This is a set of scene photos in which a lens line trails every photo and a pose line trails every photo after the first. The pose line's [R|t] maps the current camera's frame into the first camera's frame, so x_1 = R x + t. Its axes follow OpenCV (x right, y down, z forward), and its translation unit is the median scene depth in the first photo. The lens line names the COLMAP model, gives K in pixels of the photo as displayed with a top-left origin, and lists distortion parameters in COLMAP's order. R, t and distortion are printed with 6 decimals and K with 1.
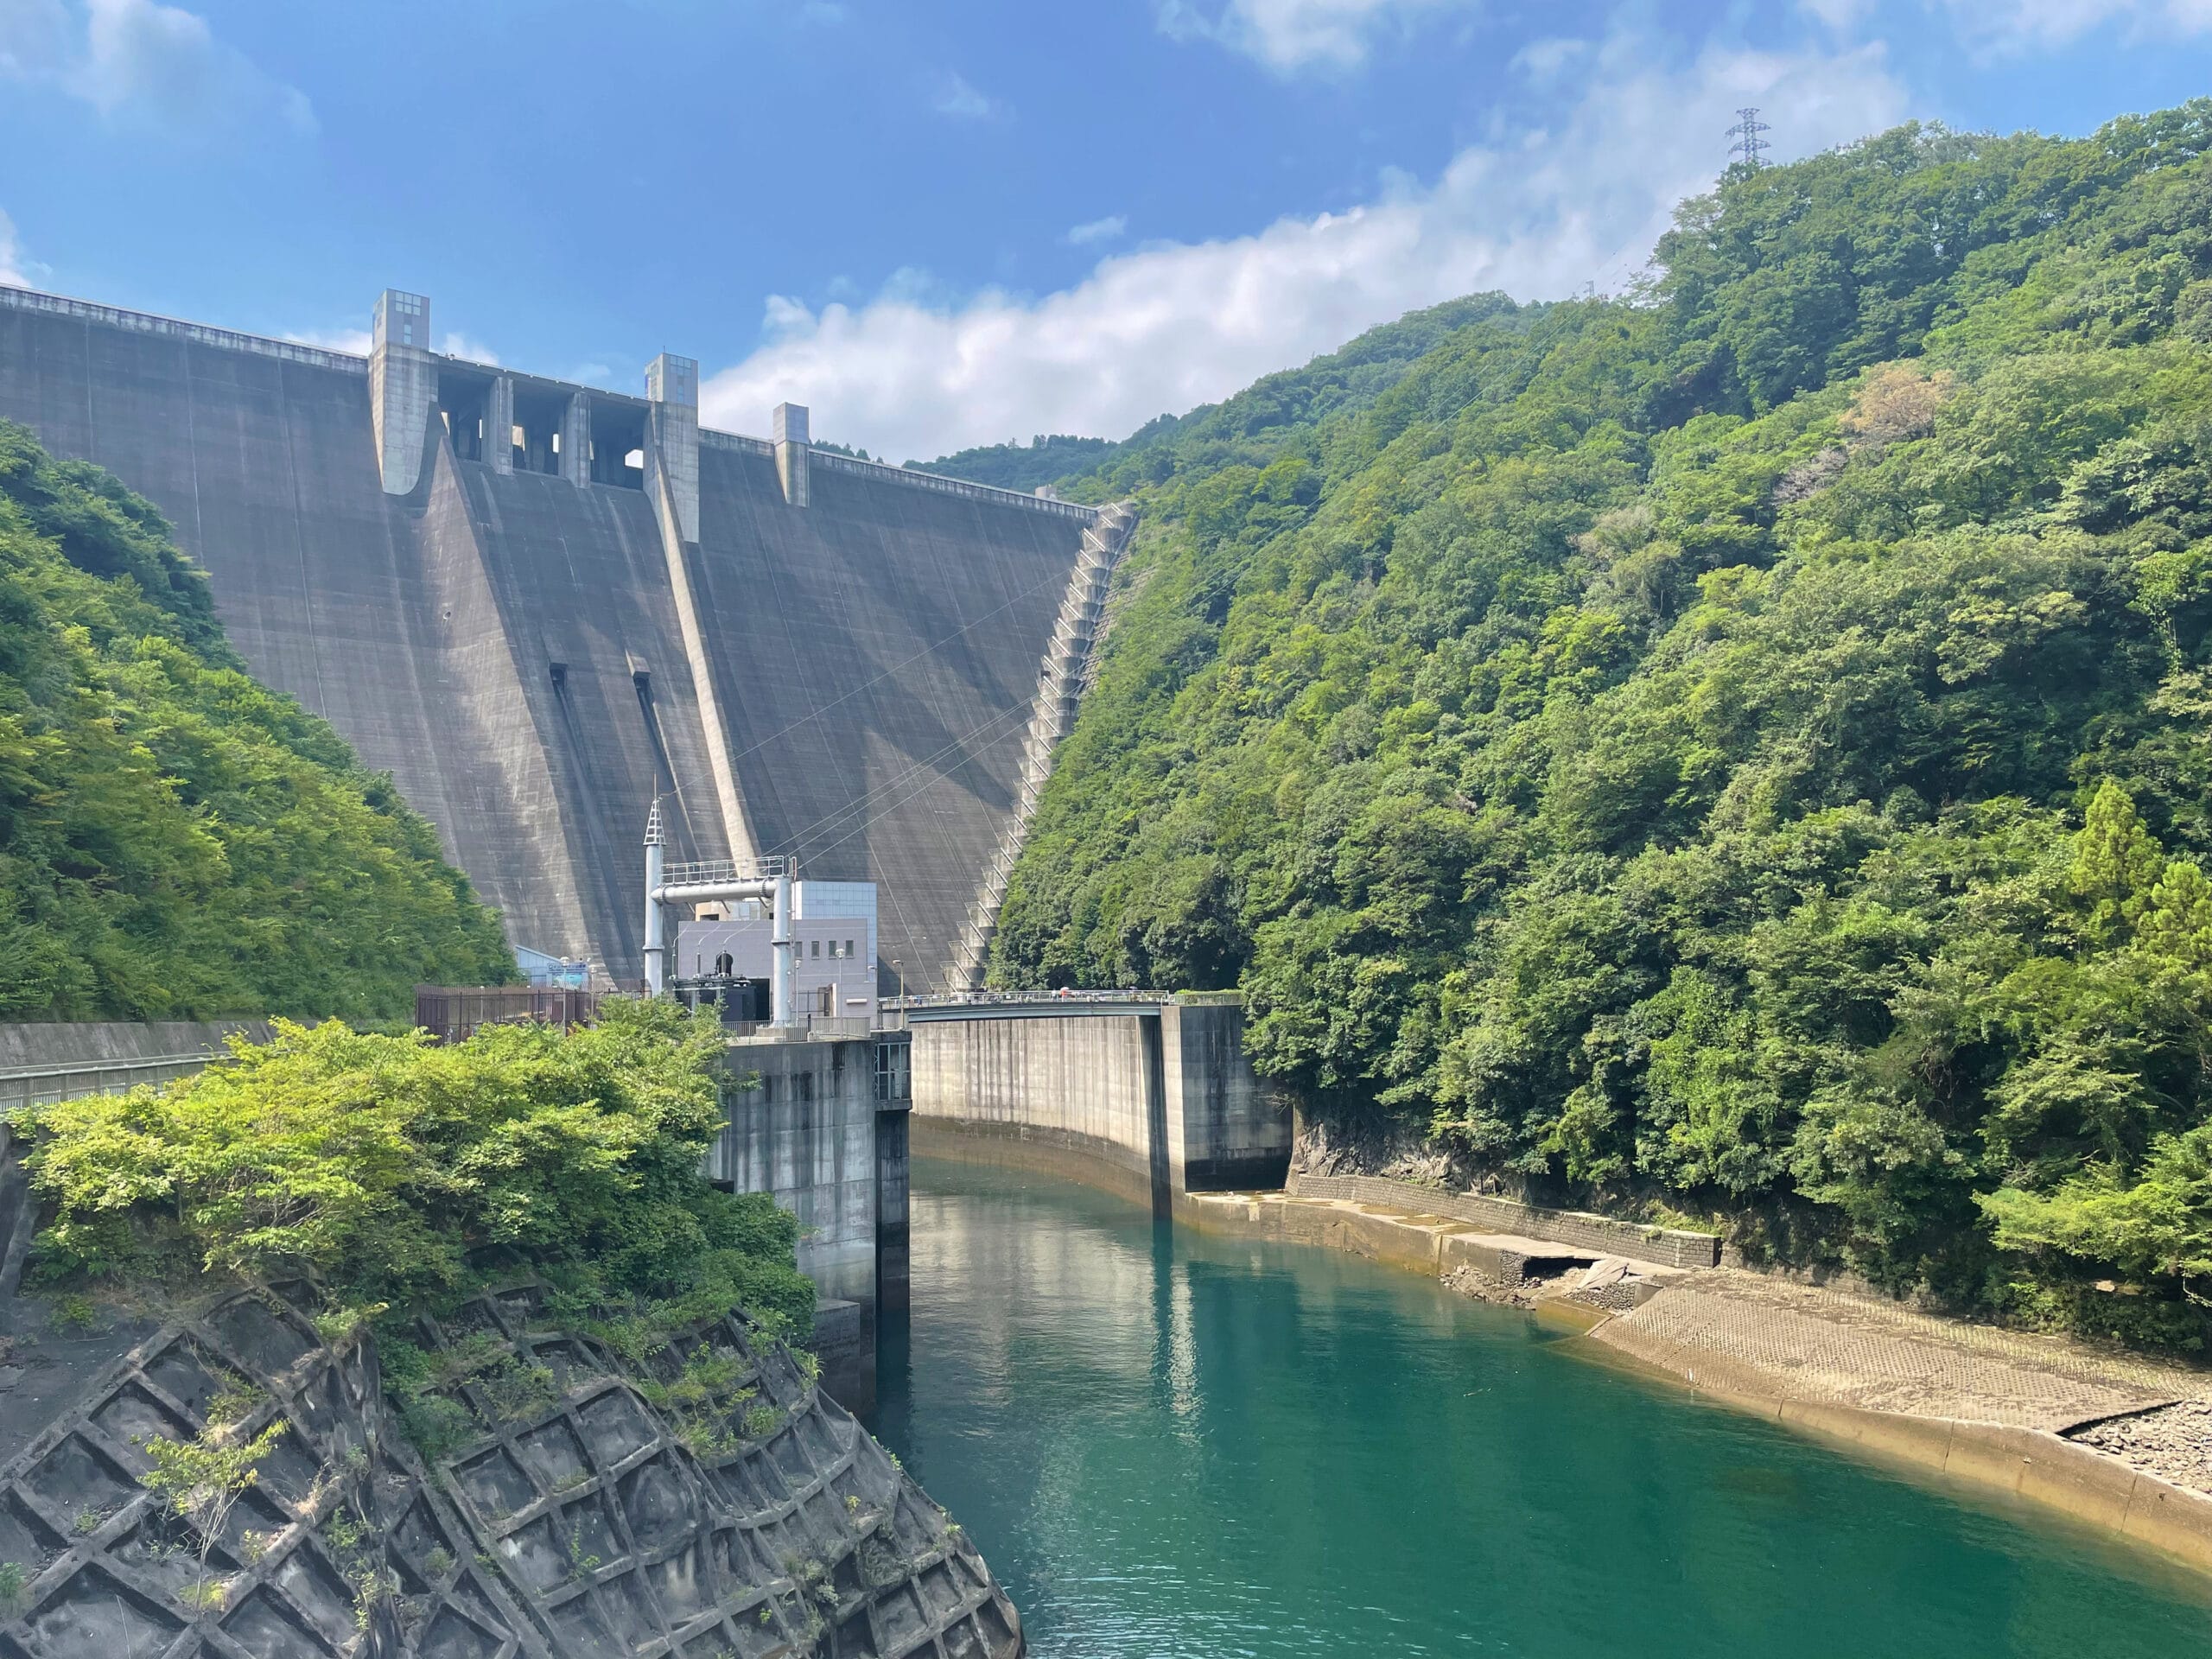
lens RADIAL K [[1660.3, 0, 1136.1], [0, 1660.3, 827.9], [0, 0, 1]] dist [0.055683, -0.058088]
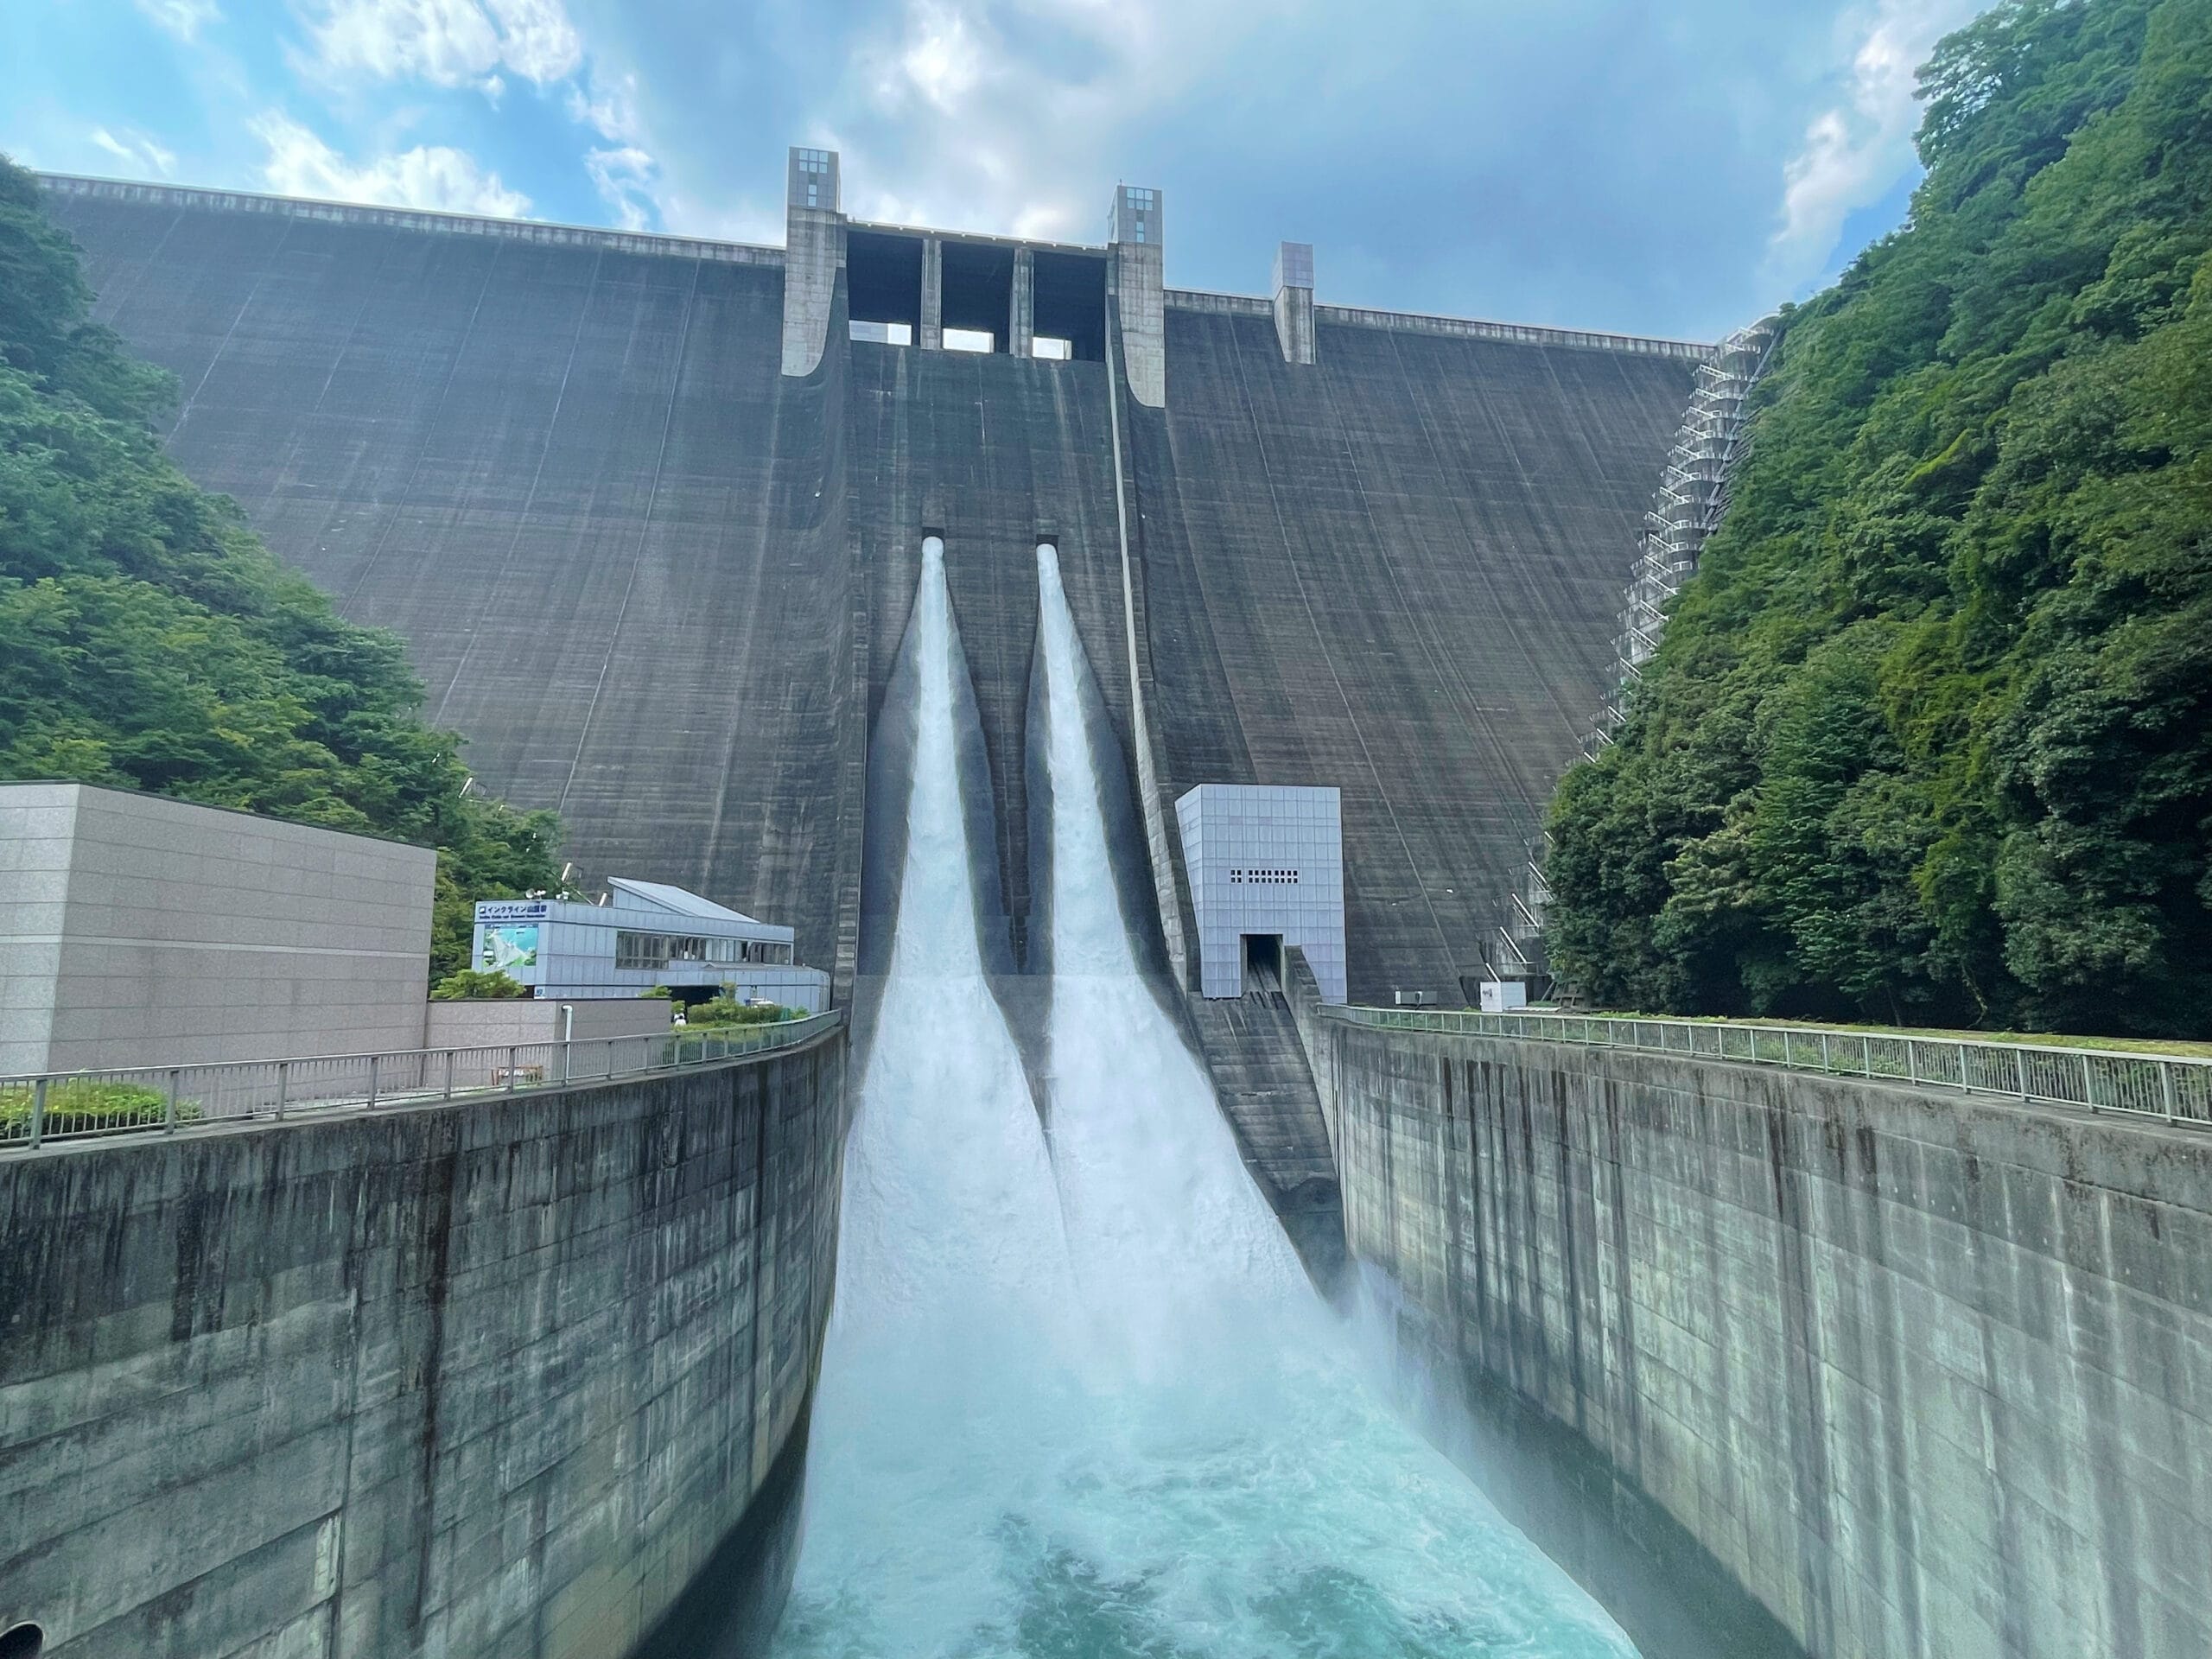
lens RADIAL K [[1167.1, 0, 1114.6], [0, 1167.1, 830.1], [0, 0, 1]] dist [-0.002994, -0.000424]
pose [[0.880002, -0.043812, -0.472944, -0.035470], [0.032148, 0.998947, -0.032722, 0.058605], [0.473880, 0.013591, 0.880484, 0.612853]]
